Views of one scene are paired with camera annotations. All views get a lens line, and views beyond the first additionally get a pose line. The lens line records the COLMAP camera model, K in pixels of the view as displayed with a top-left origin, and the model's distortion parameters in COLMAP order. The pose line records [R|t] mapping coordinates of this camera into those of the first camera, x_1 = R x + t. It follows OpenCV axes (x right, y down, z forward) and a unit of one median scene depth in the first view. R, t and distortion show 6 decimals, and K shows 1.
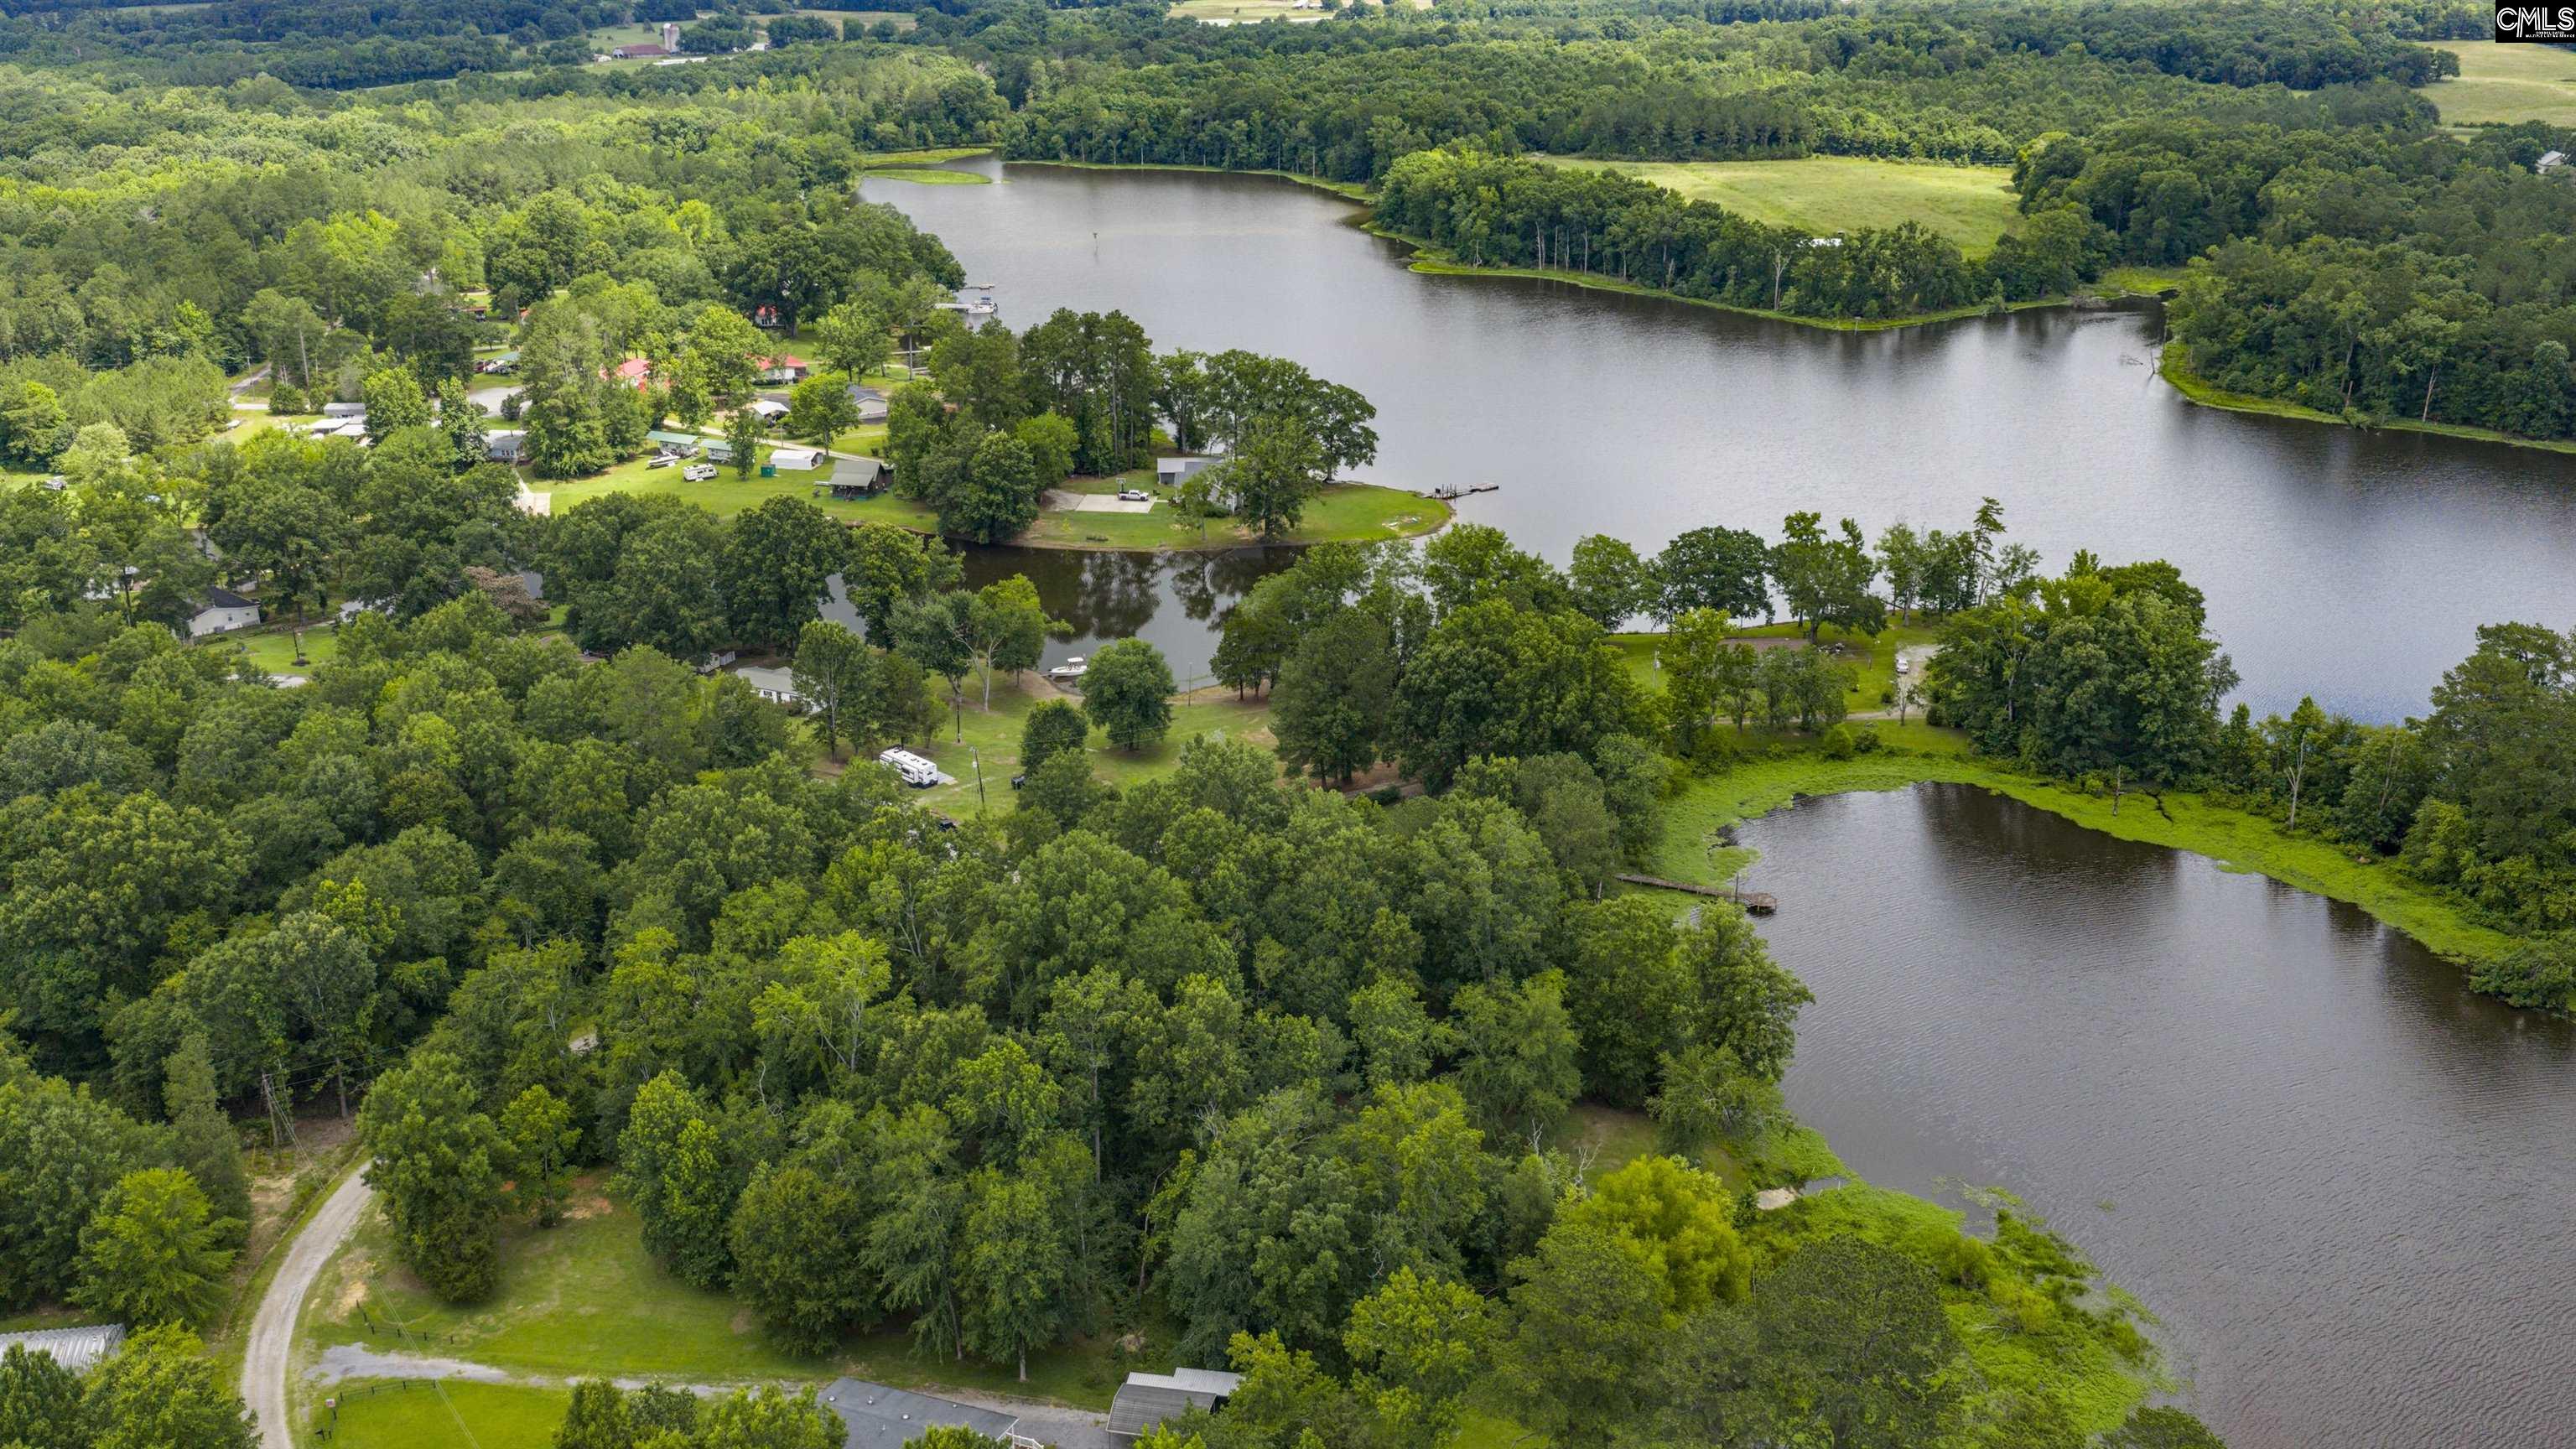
lens RADIAL K [[2135.4, 0, 1280.2], [0, 2135.4, 733.5], [0, 0, 1]] dist [0.029125, -0.059421]
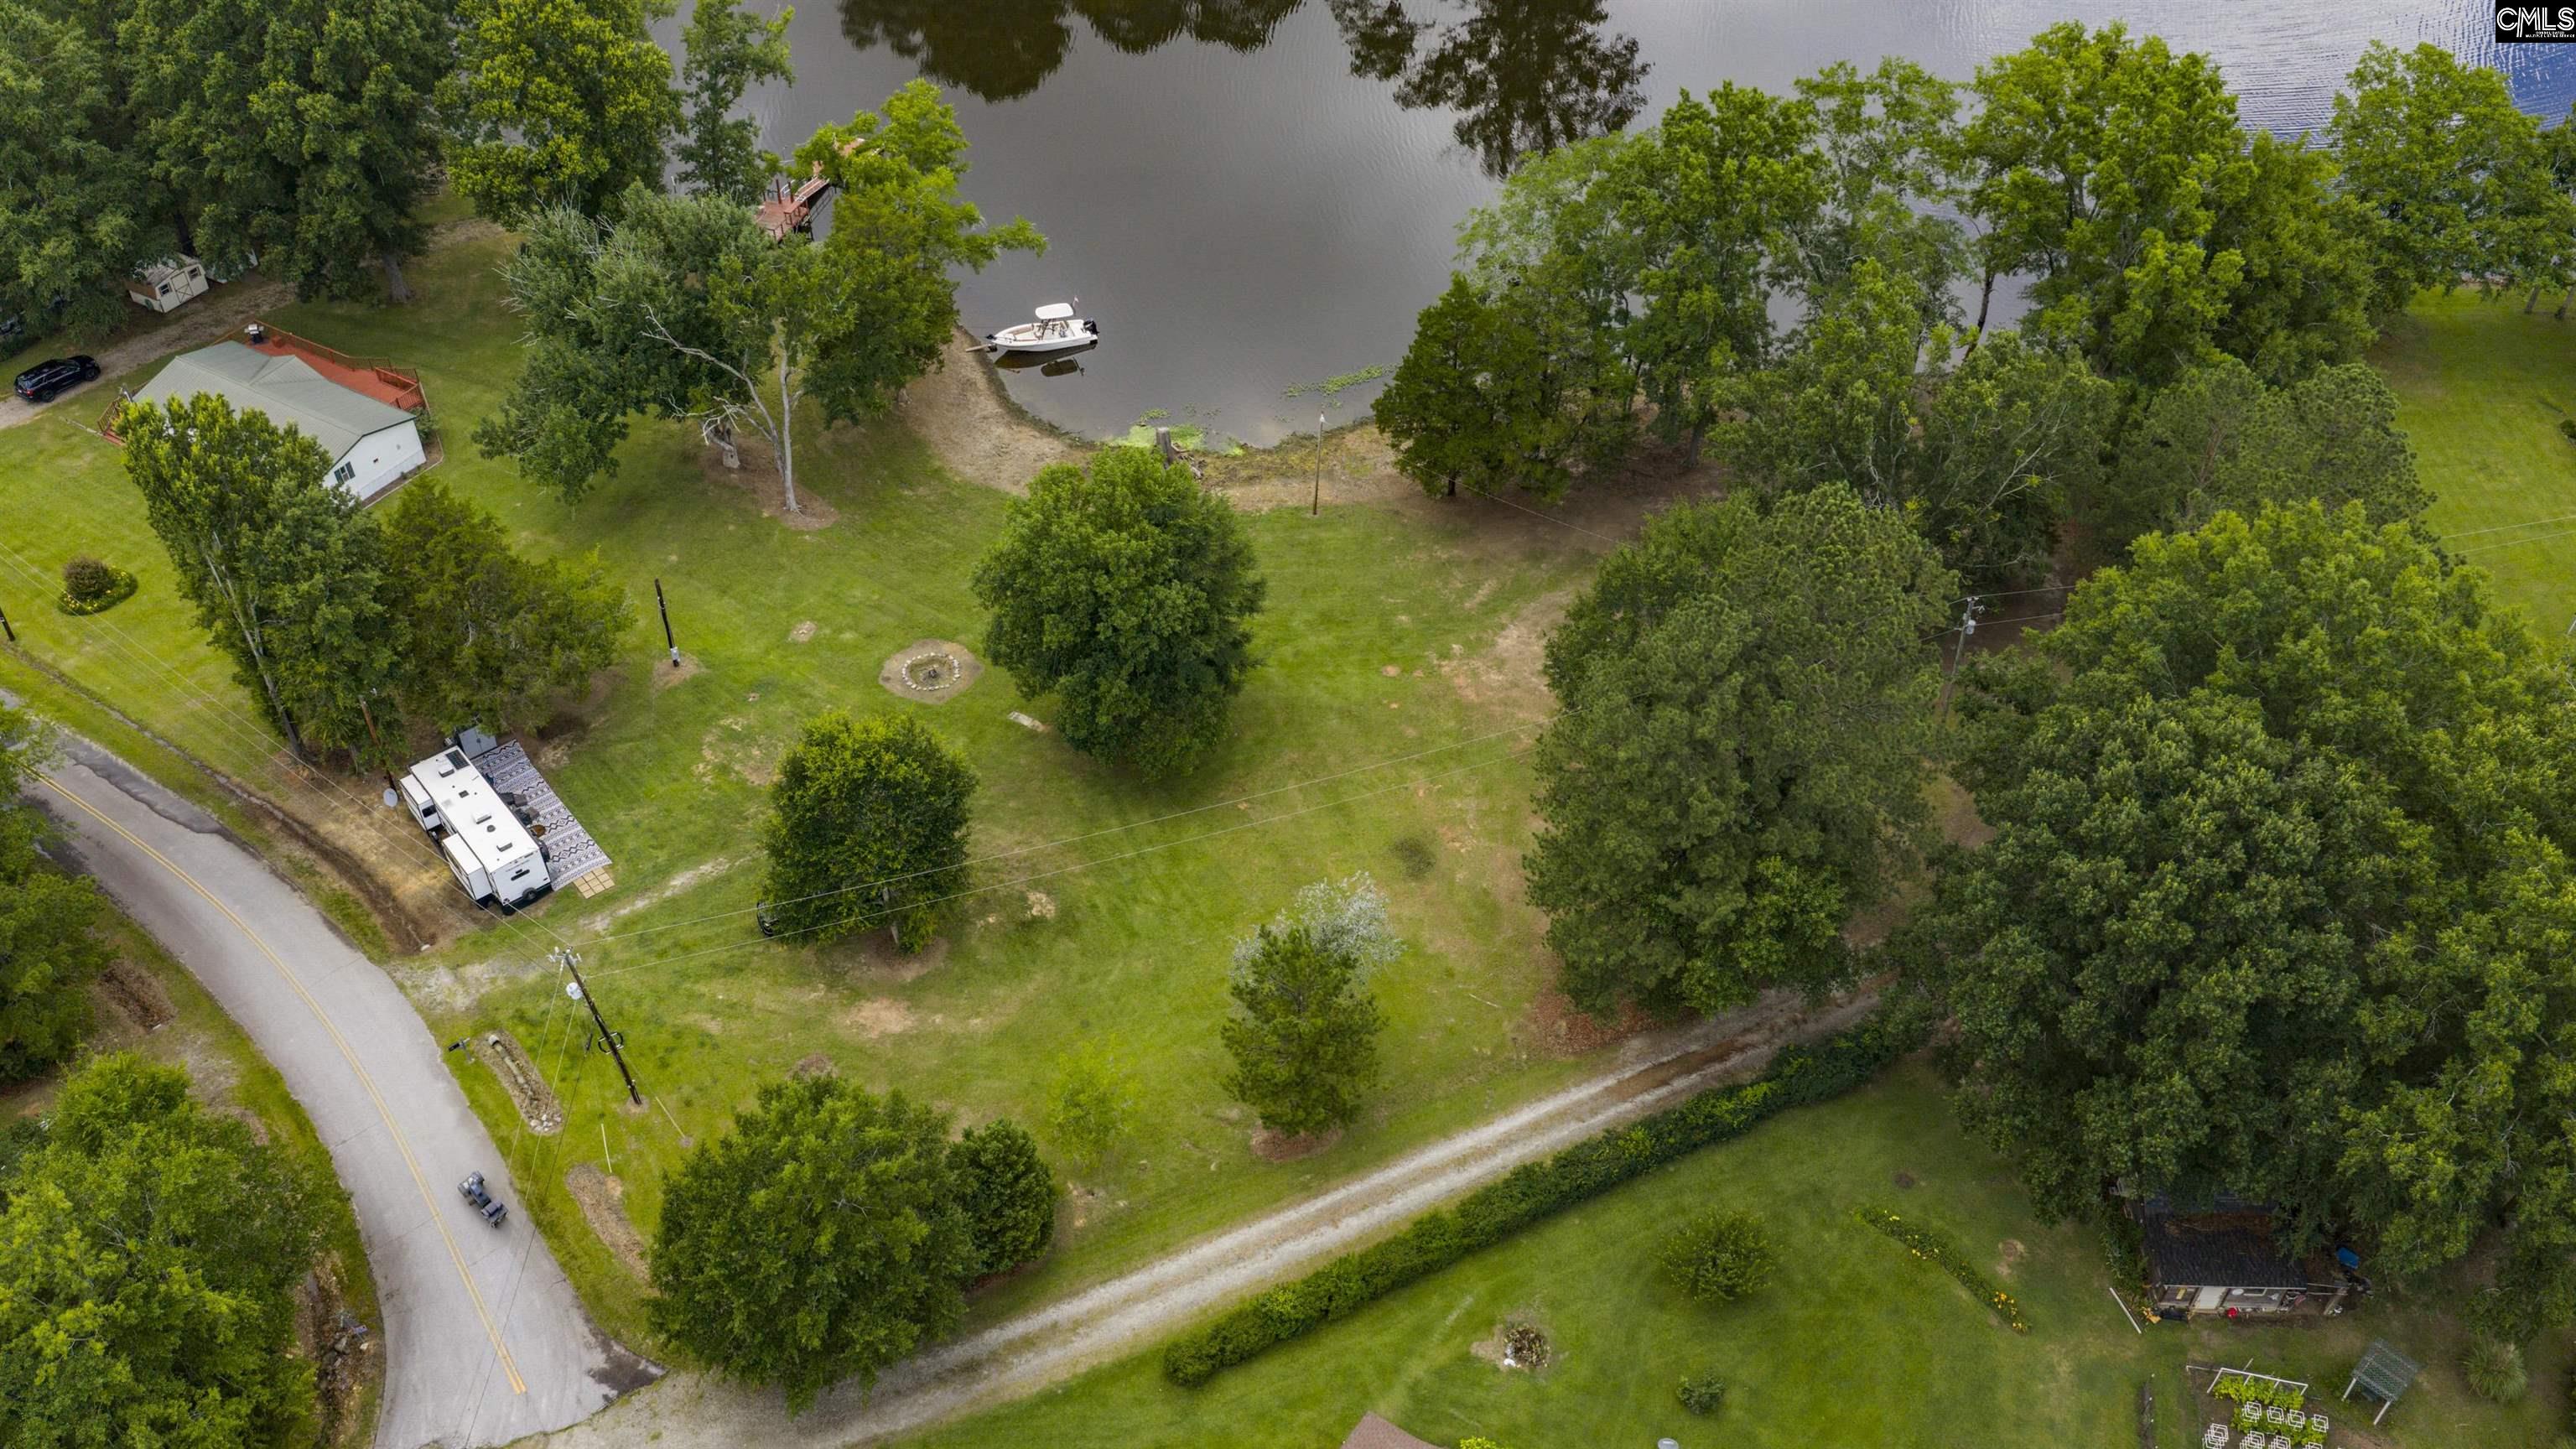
lens RADIAL K [[2135.4, 0, 1280.2], [0, 2135.4, 733.5], [0, 0, 1]] dist [0.029125, -0.059421]
pose [[0.994439, 0.076946, -0.071904, -0.011140], [-0.044980, 0.927682, 0.370652, -0.076174], [0.095224, -0.365357, 0.925984, 0.396991]]
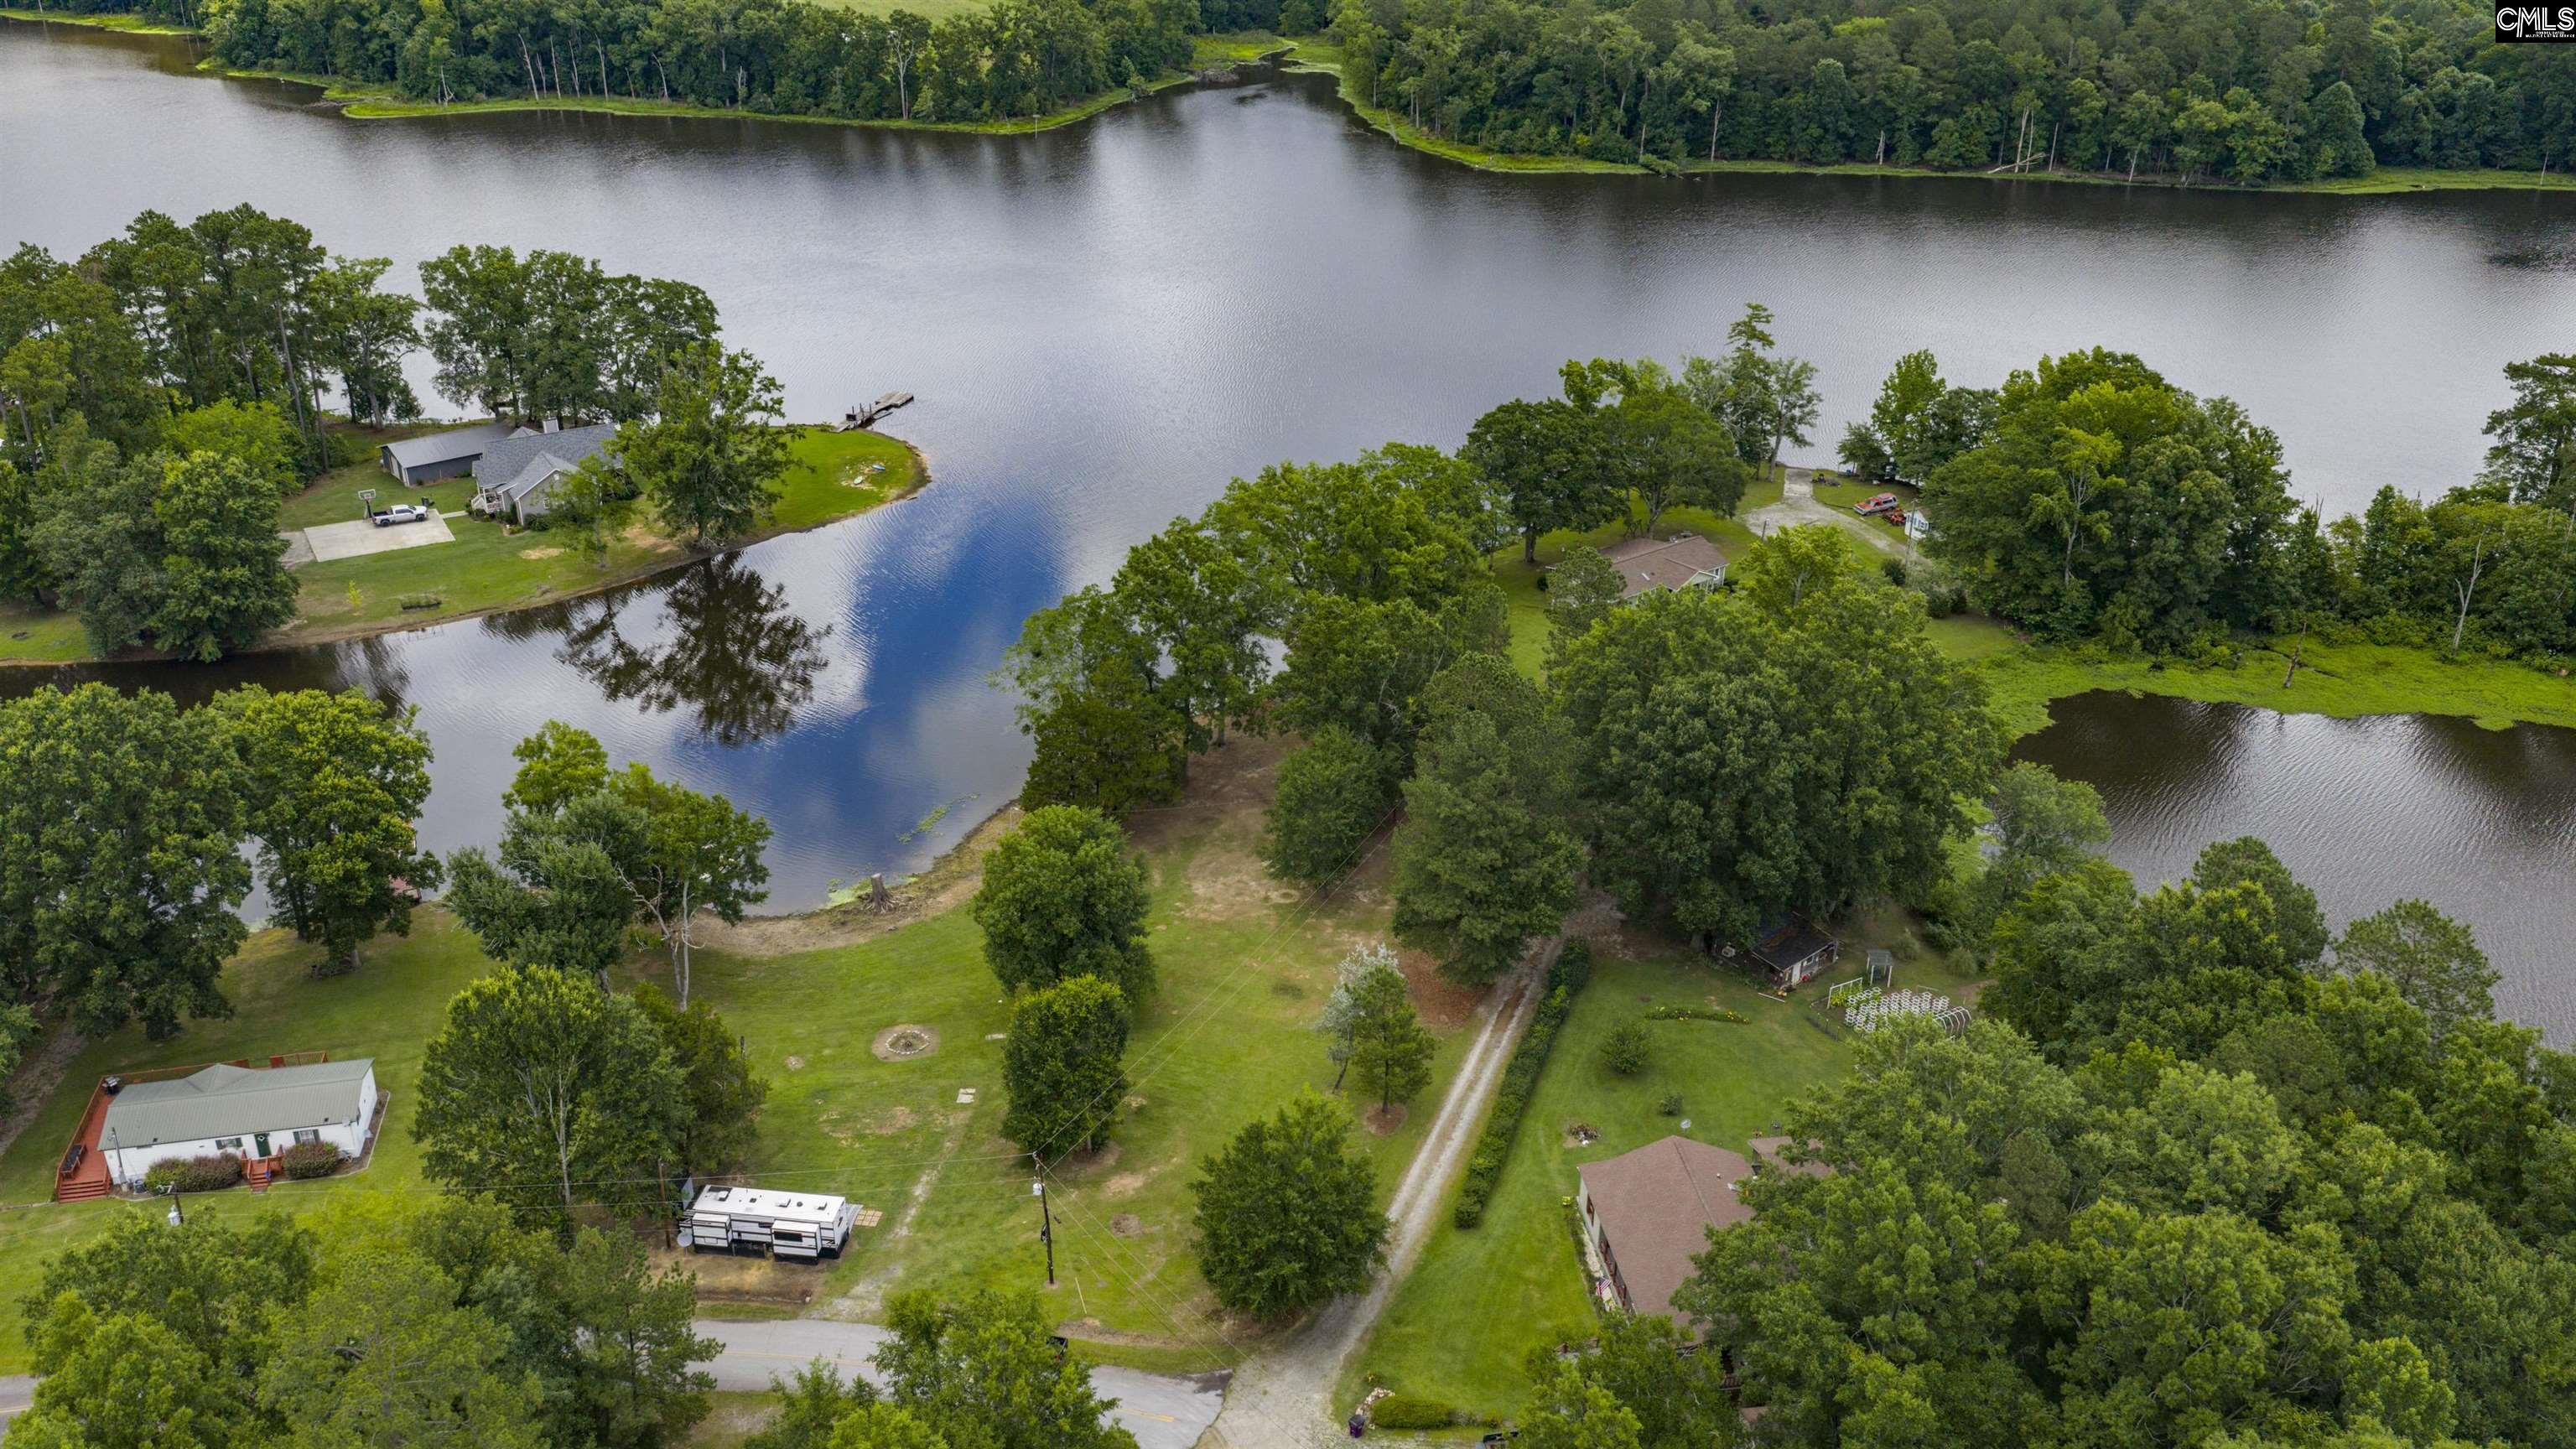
lens RADIAL K [[2135.4, 0, 1280.2], [0, 2135.4, 733.5], [0, 0, 1]] dist [0.029125, -0.059421]
pose [[0.803972, -0.252641, 0.538332, -0.174850], [0.210153, 0.967560, 0.140227, -0.072079], [-0.556296, 0.000394, 0.830984, 0.319085]]
